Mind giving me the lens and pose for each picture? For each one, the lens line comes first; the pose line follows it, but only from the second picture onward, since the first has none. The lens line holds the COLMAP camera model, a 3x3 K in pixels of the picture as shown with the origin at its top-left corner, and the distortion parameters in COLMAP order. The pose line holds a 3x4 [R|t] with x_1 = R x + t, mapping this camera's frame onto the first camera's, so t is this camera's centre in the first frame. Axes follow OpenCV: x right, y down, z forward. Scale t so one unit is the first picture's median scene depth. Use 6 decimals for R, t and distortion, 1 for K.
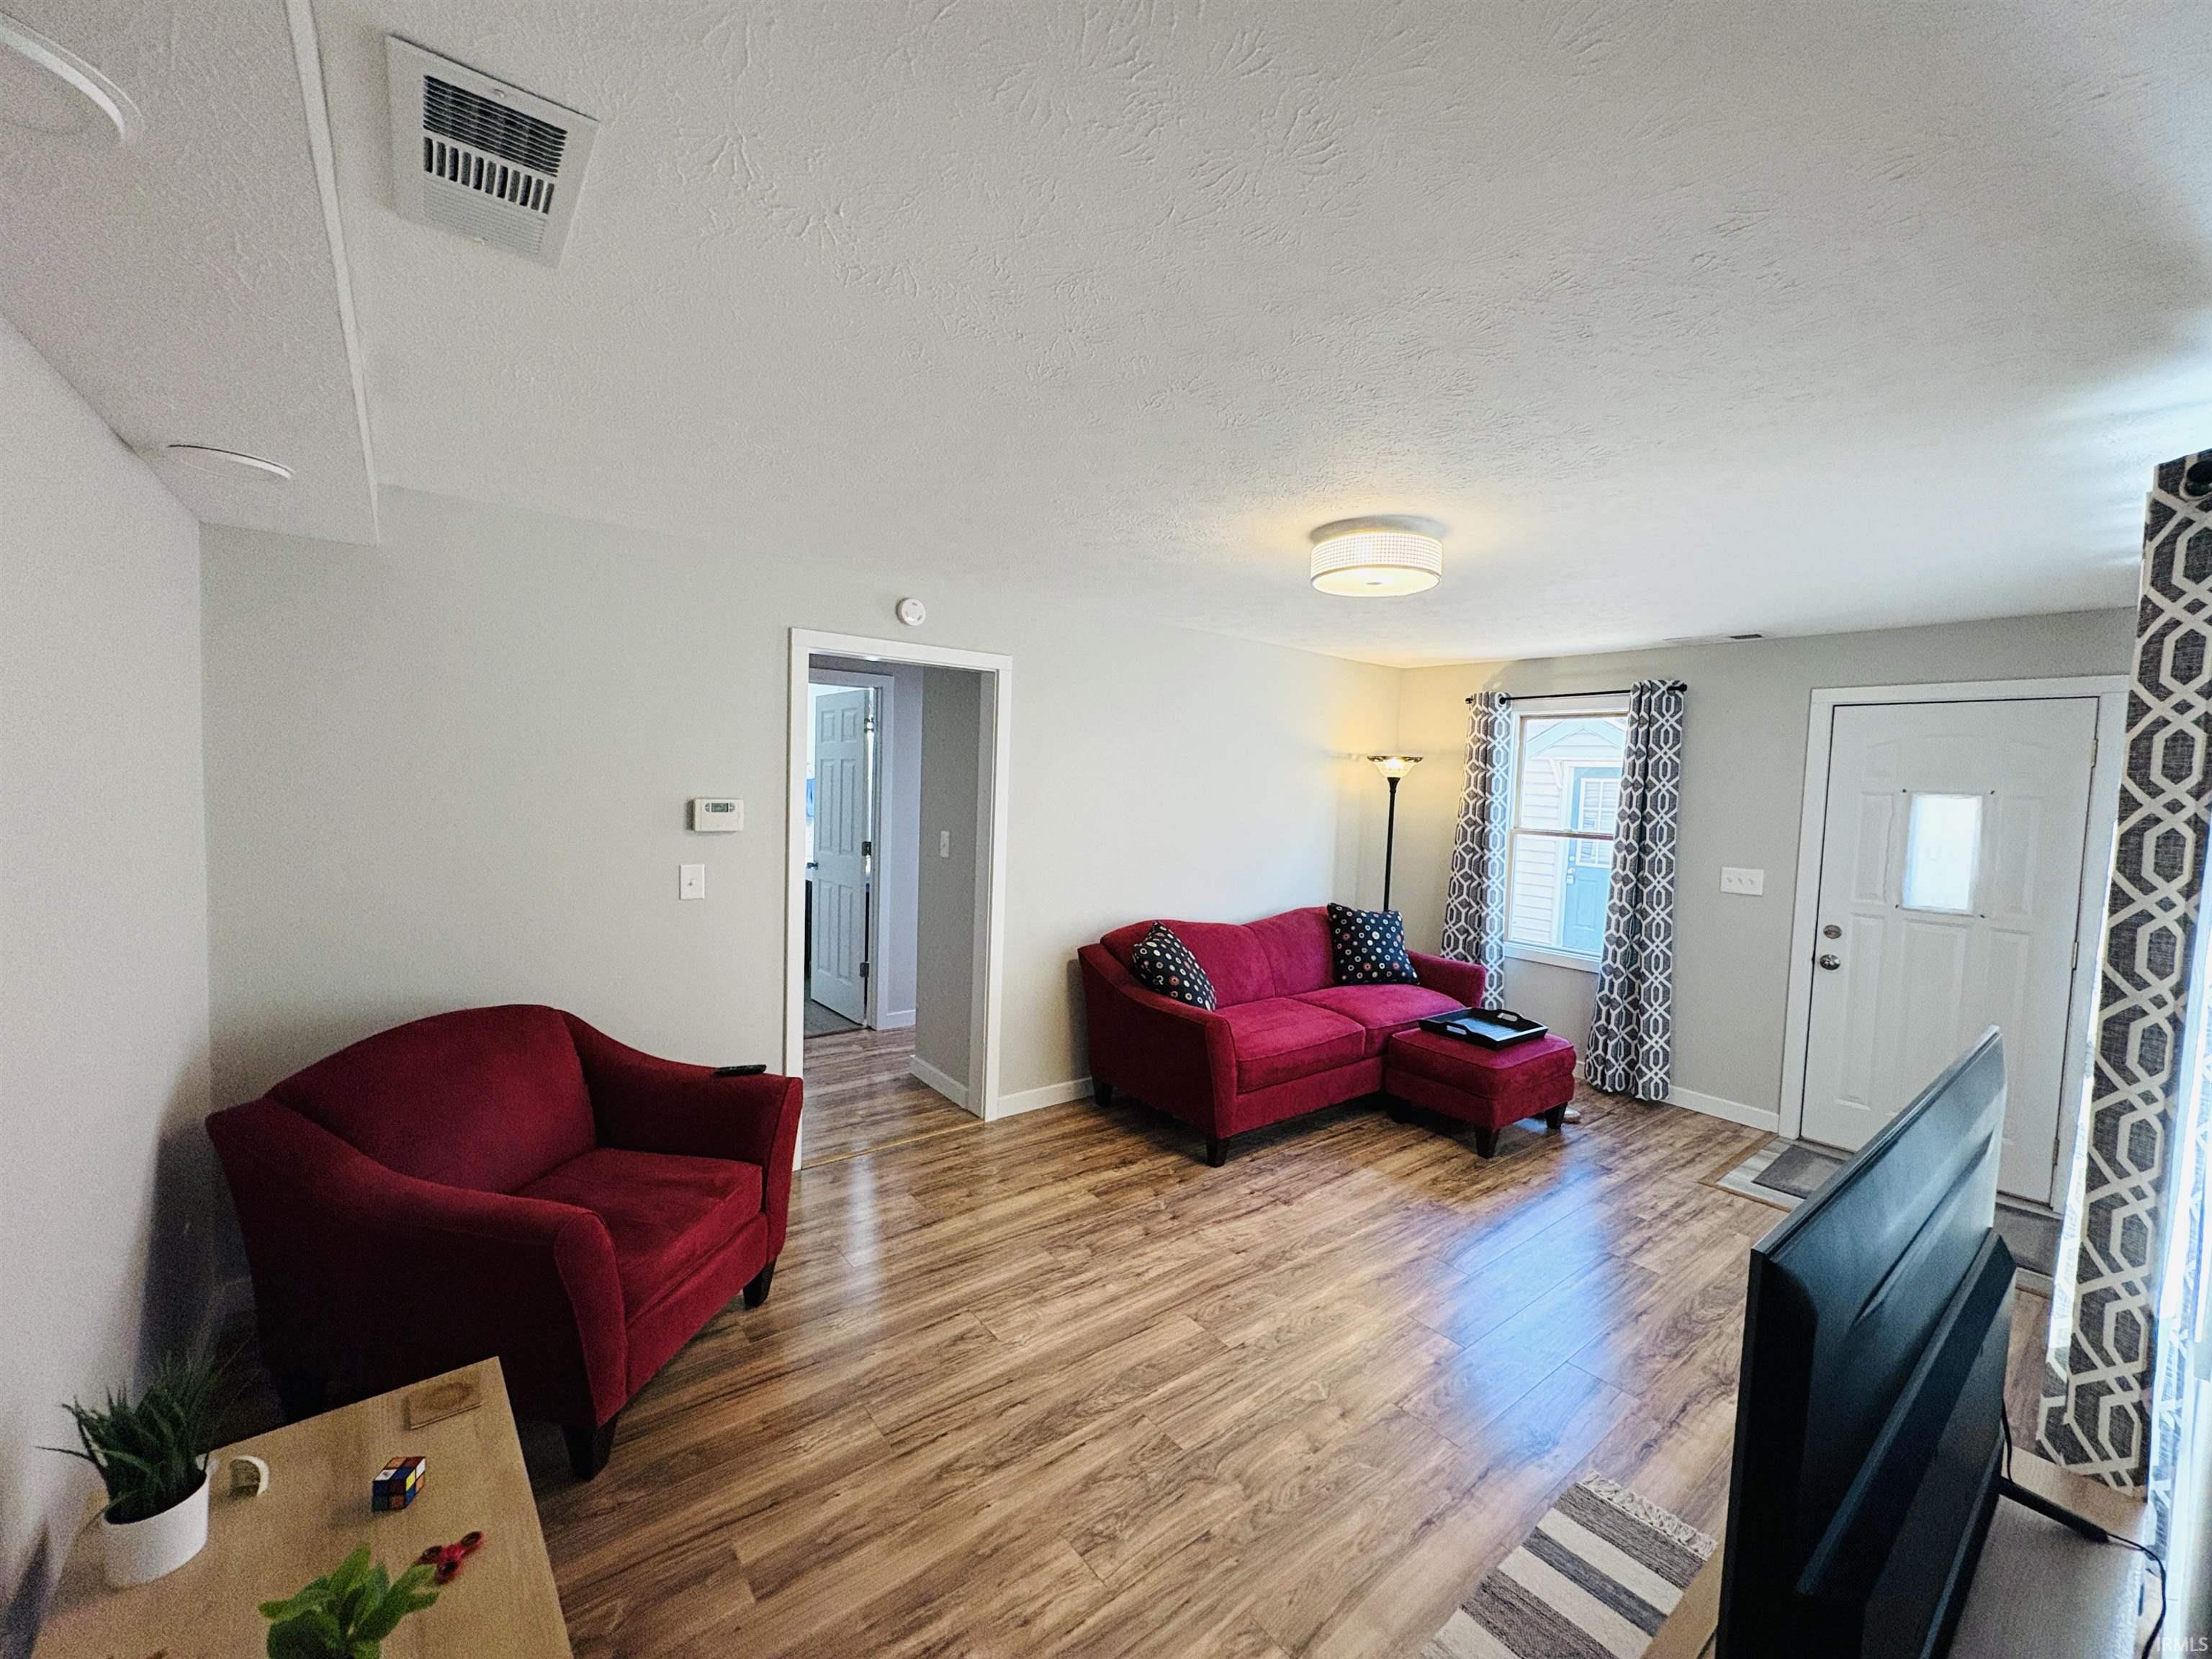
lens RADIAL K [[881.2, 0, 1106.8], [0, 881.2, 829.5], [0, 0, 1]] dist [-0.000523, -0.000305]
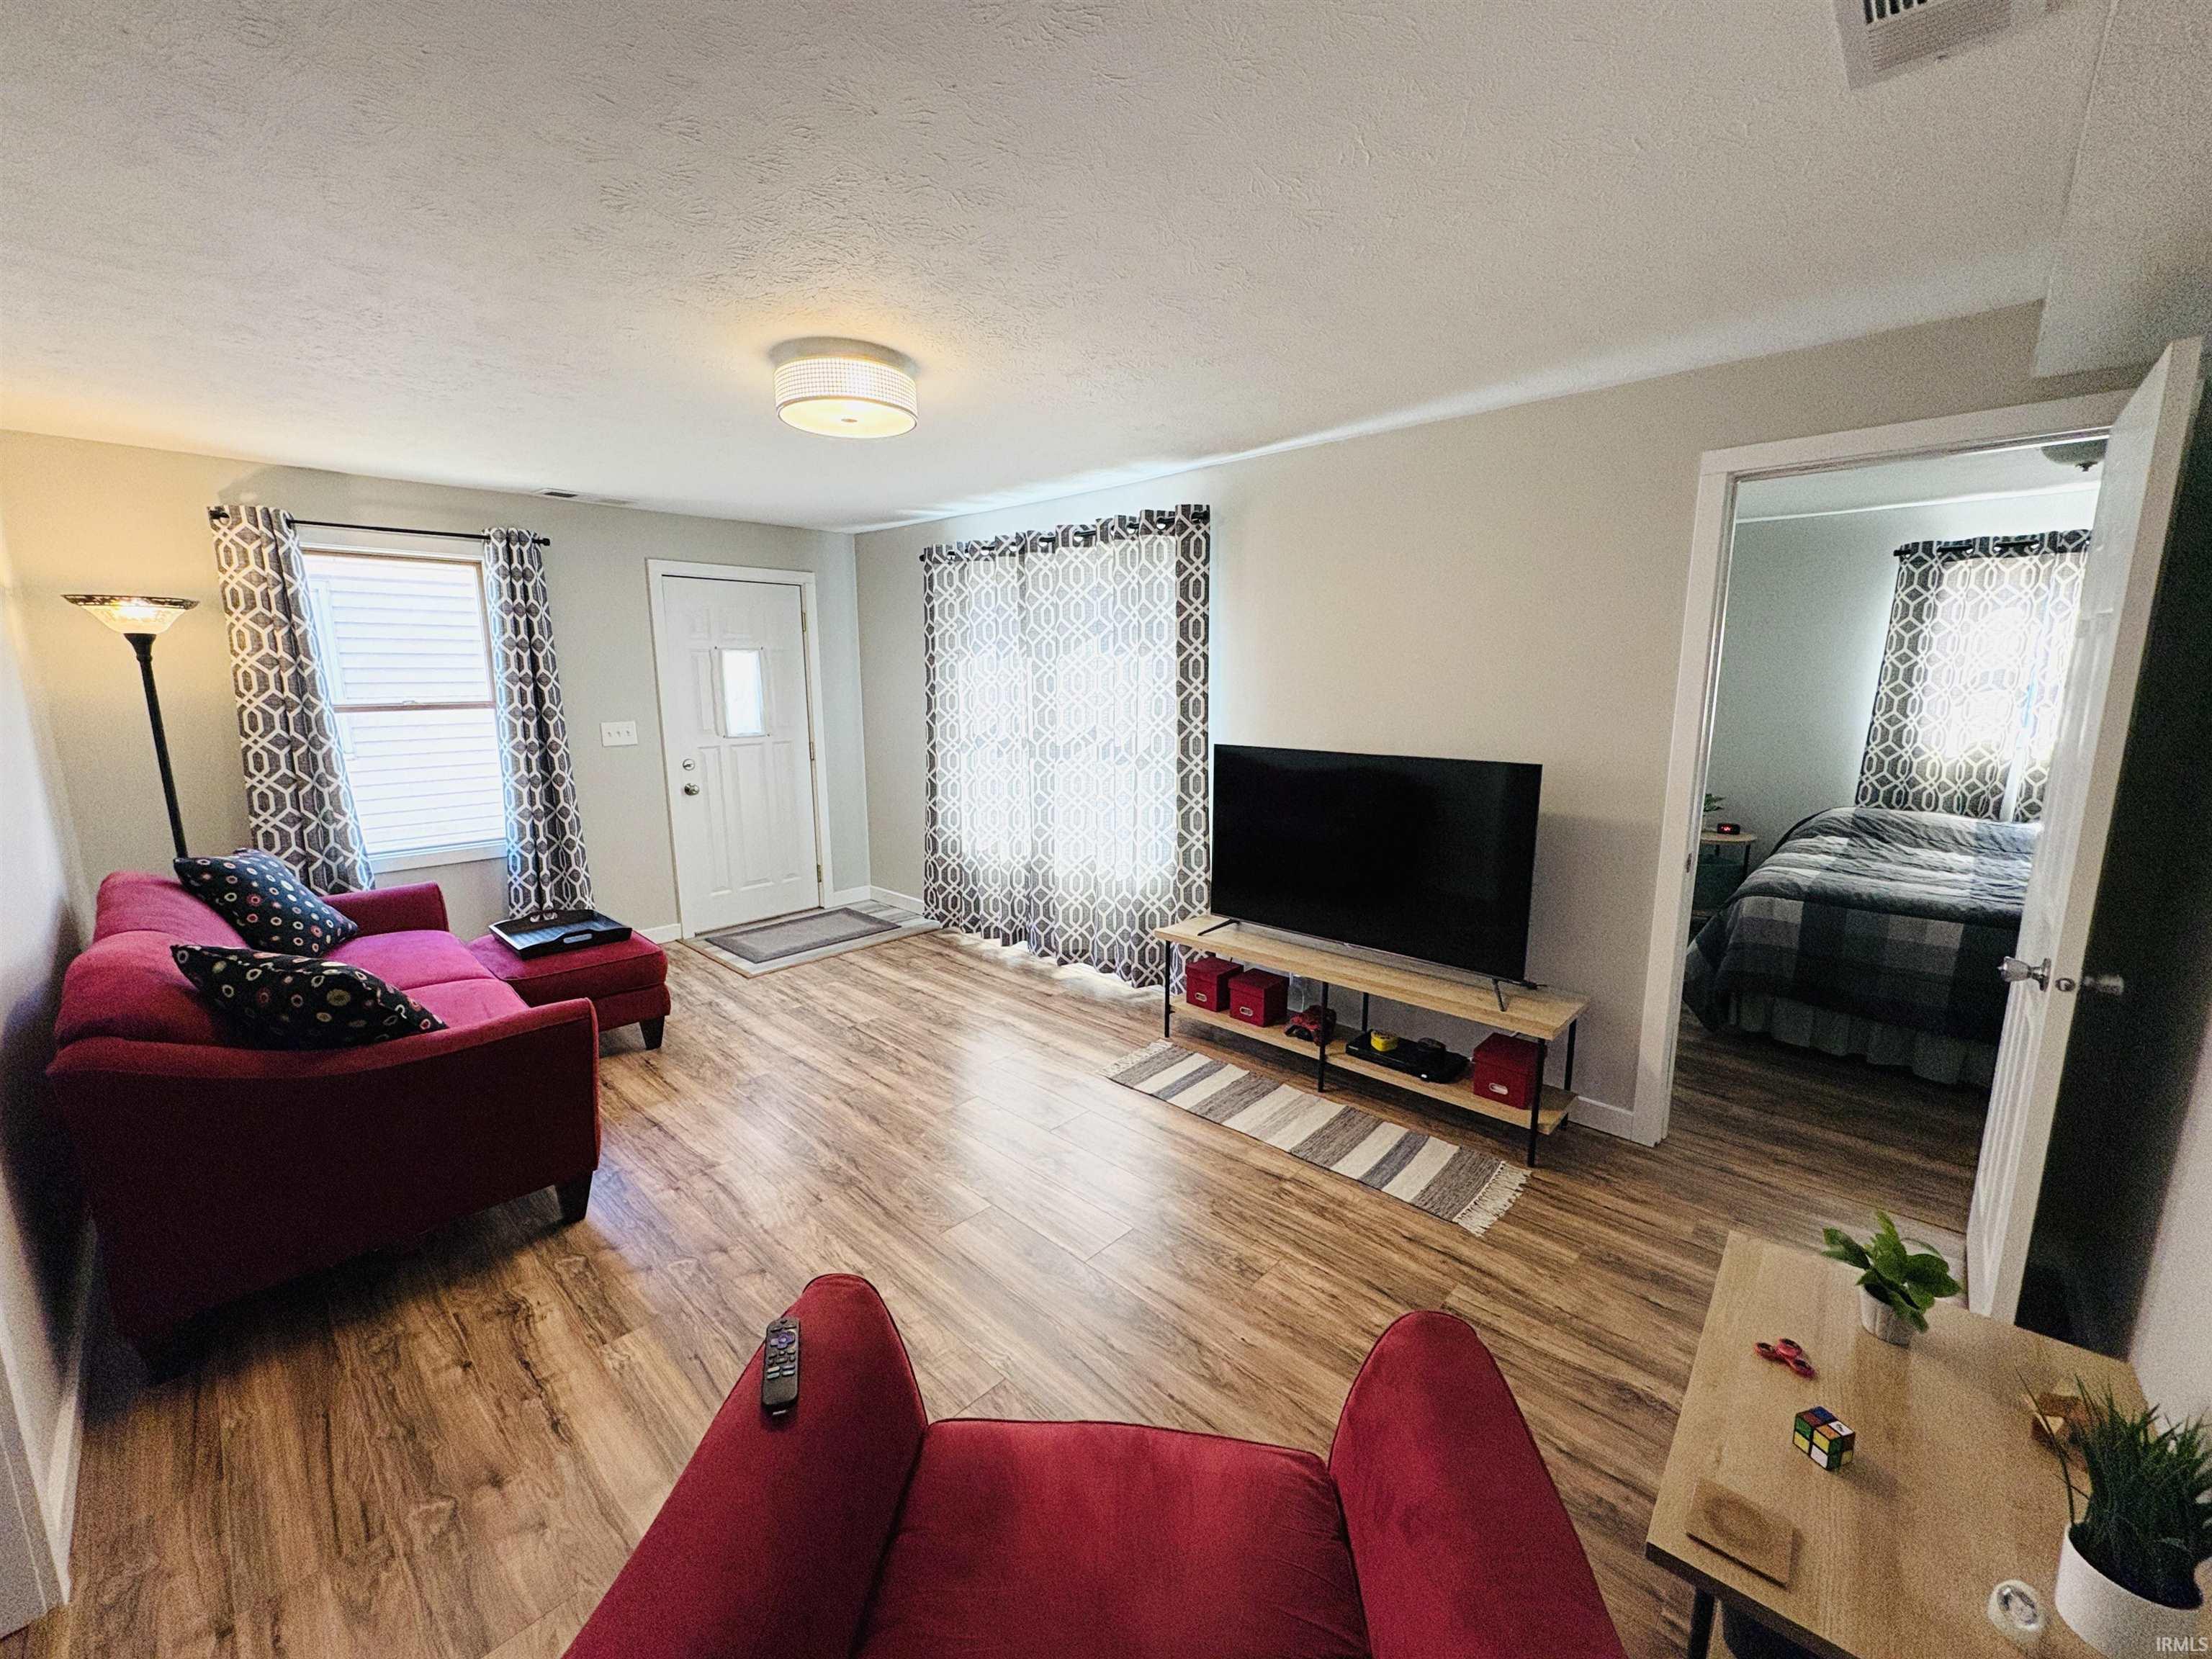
lens RADIAL K [[881.2, 0, 1105.3], [0, 881.2, 830.6], [0, 0, 1]] dist [-0.000523, -0.000305]
pose [[-0.147911, -0.208789, 0.966711, -0.585715], [0.056151, 0.974112, 0.218979, -0.038866], [-0.987405, 0.086672, -0.132358, 0.730990]]
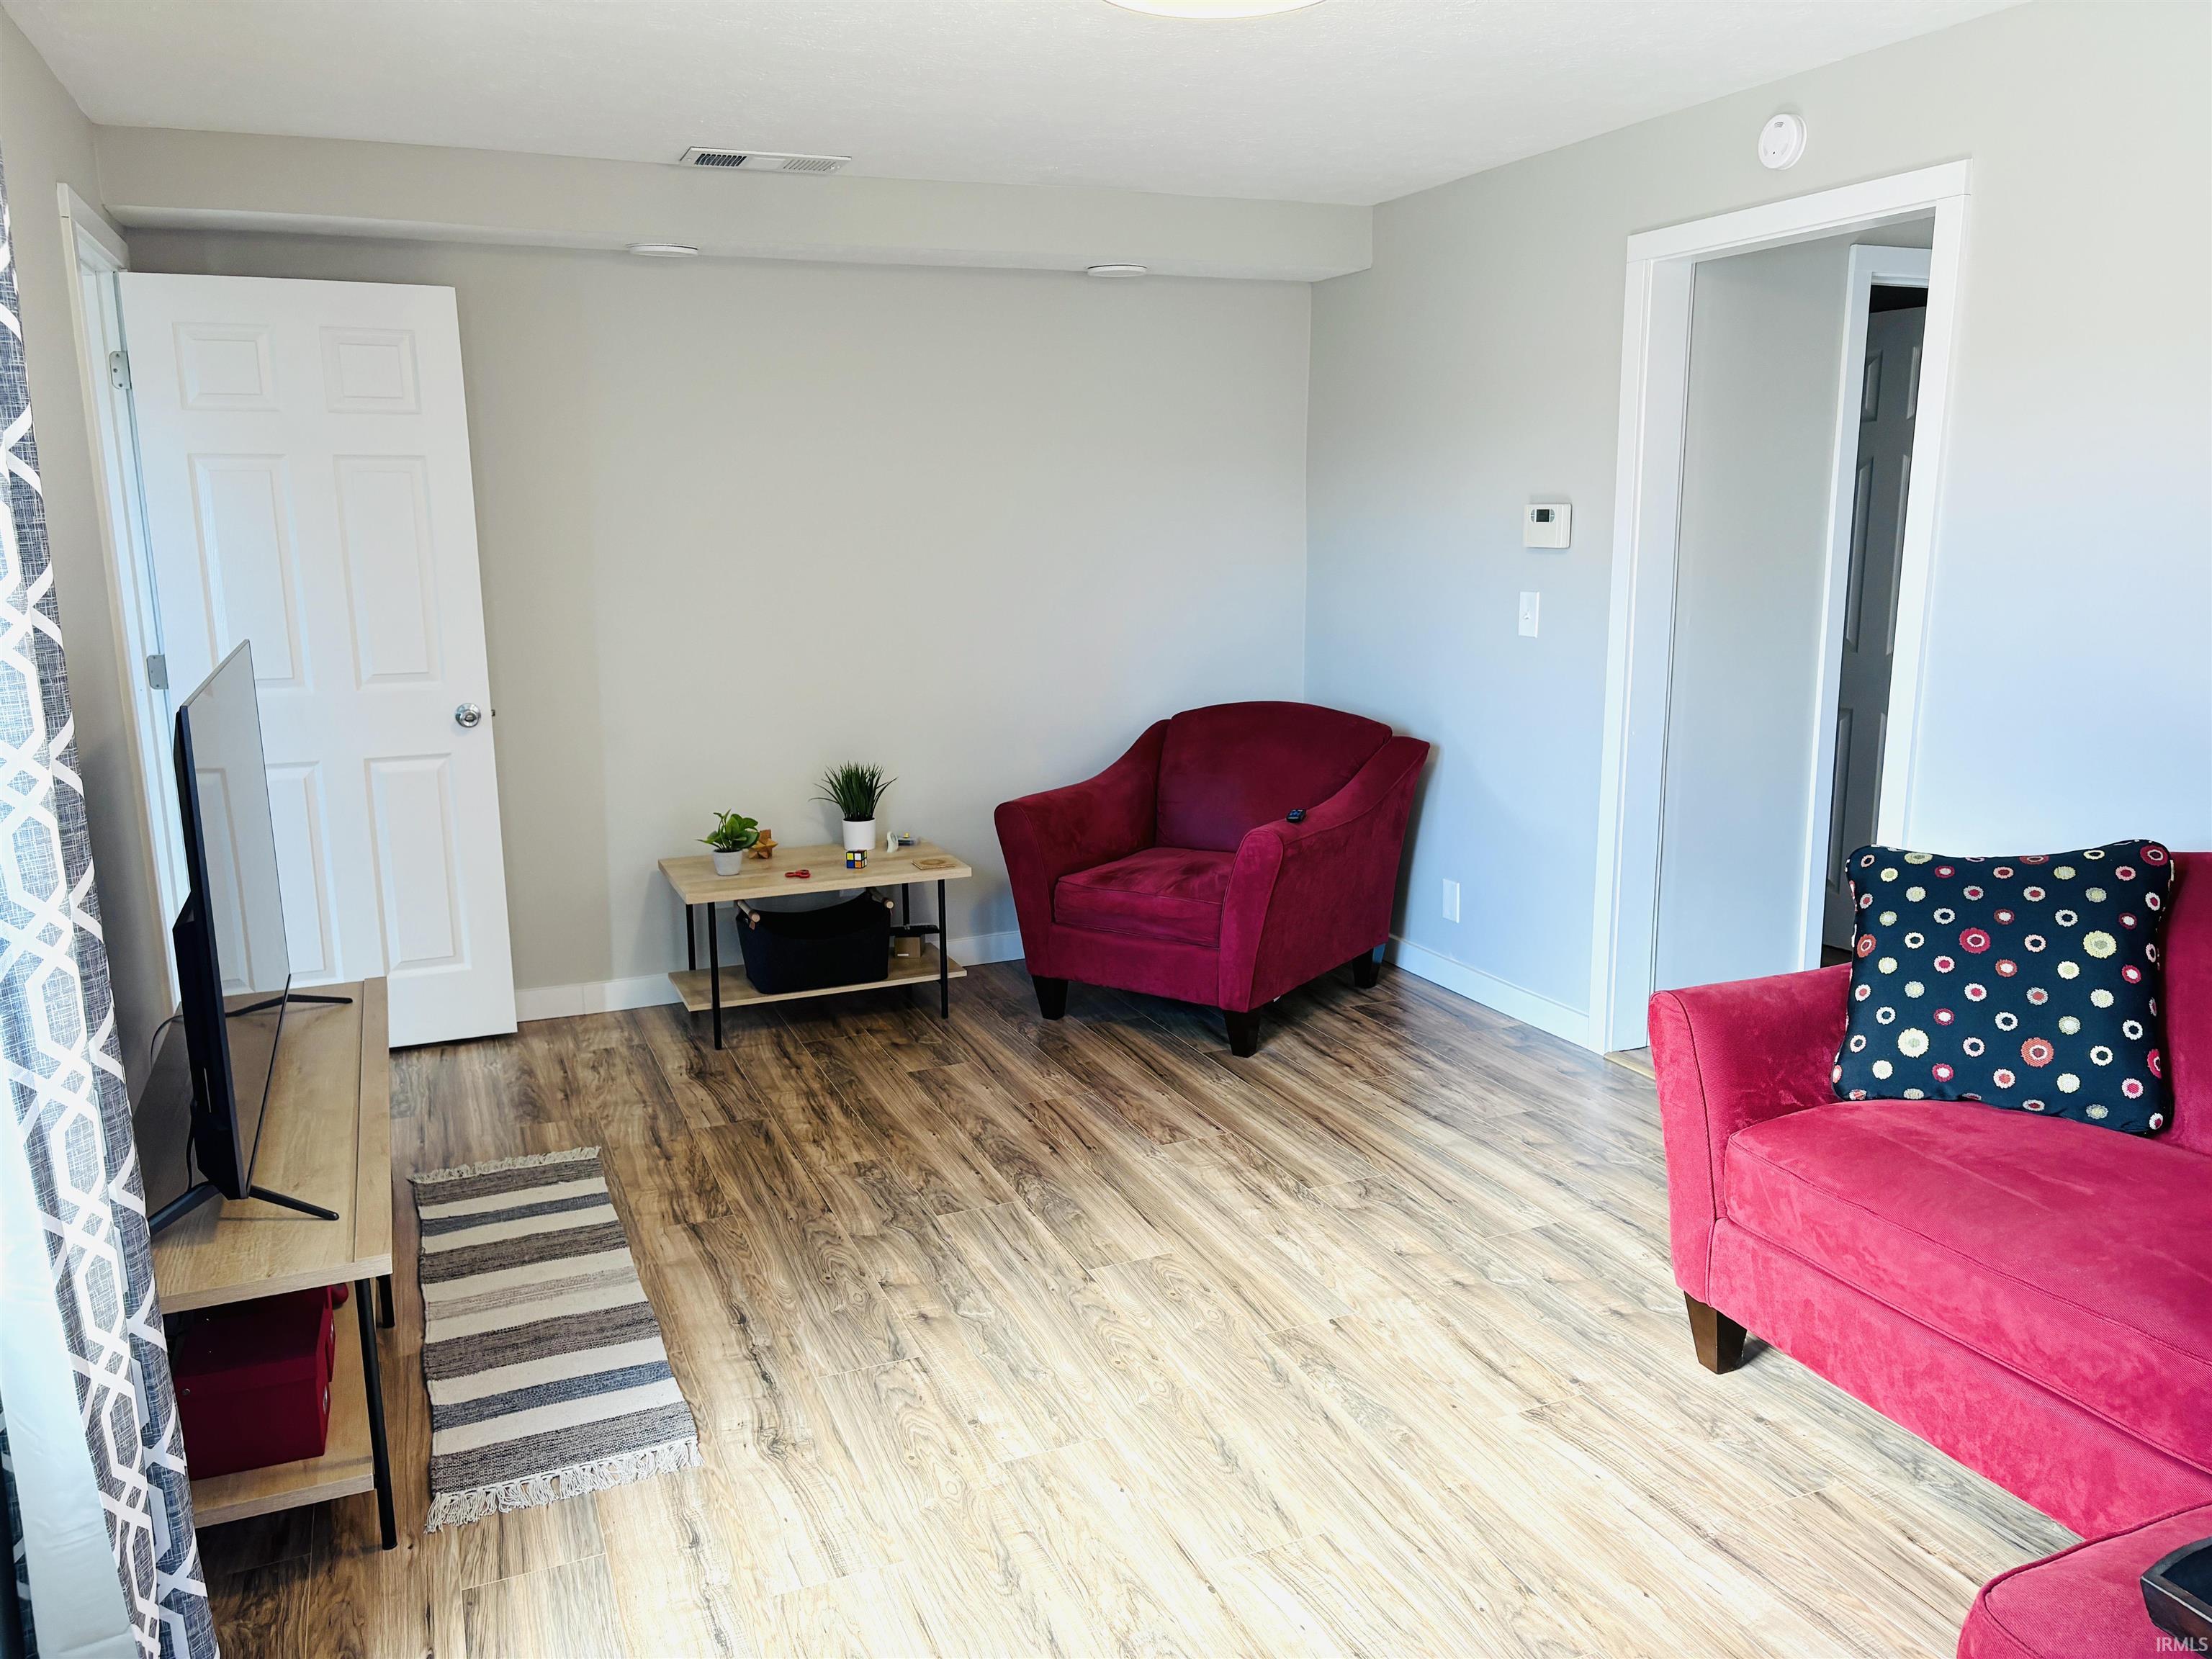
lens RADIAL K [[1661.2, 0, 1111.8], [0, 1661.2, 834.3], [0, 0, 1]] dist [0.007326, -0.002232]
pose [[-0.260685, 0.160306, -0.952022, 1.009173], [-0.057388, 0.981801, 0.181035, 0.005939], [0.963717, 0.101828, -0.246741, 0.986838]]
